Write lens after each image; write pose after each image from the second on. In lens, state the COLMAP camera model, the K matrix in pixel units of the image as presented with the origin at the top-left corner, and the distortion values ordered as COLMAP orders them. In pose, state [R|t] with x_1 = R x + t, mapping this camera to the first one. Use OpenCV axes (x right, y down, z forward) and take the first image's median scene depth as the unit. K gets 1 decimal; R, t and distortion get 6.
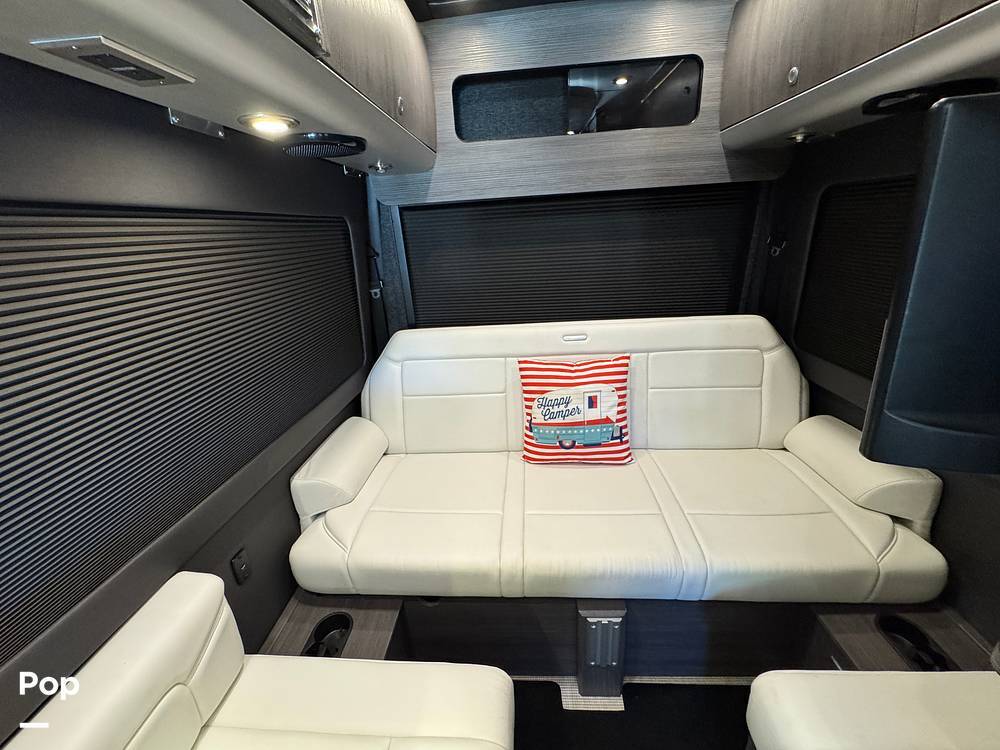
lens RADIAL K [[401.8, 0, 500.0], [0, 401.8, 375.0], [0, 0, 1]] dist [0.000260, -0.000004]
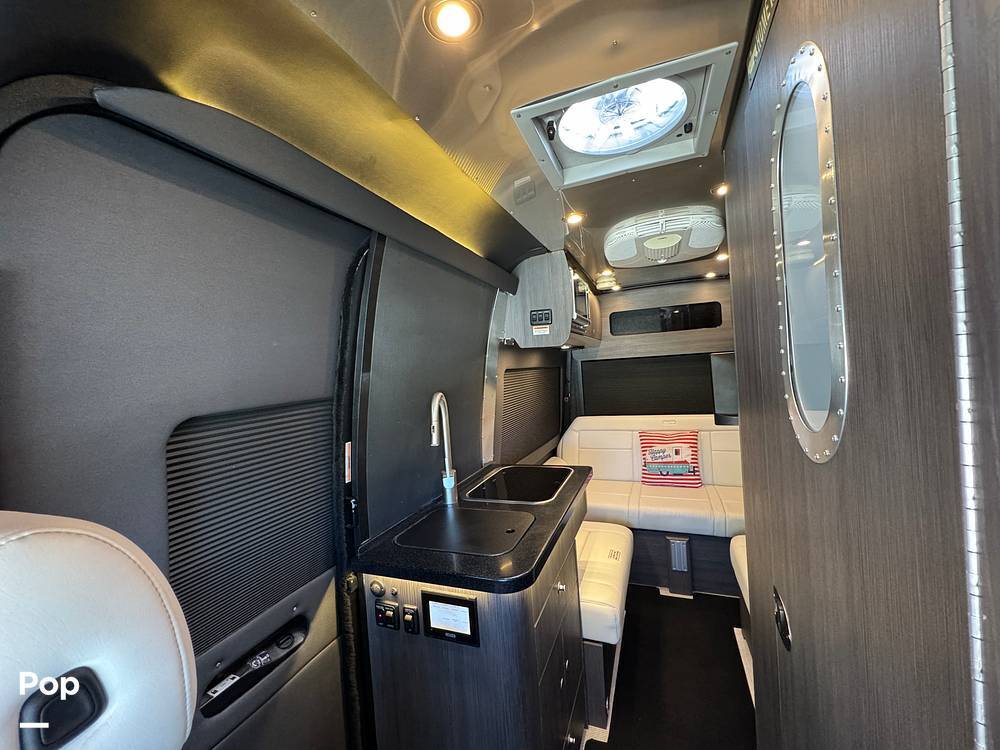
lens RADIAL K [[401.8, 0, 500.0], [0, 401.8, 375.0], [0, 0, 1]] dist [0.000260, -0.000004]
pose [[0.947587, 0.002757, -0.319485, 0.030480], [-0.101662, 0.950592, -0.293325, 0.375584], [0.302891, 0.310431, 0.901049, -1.186358]]
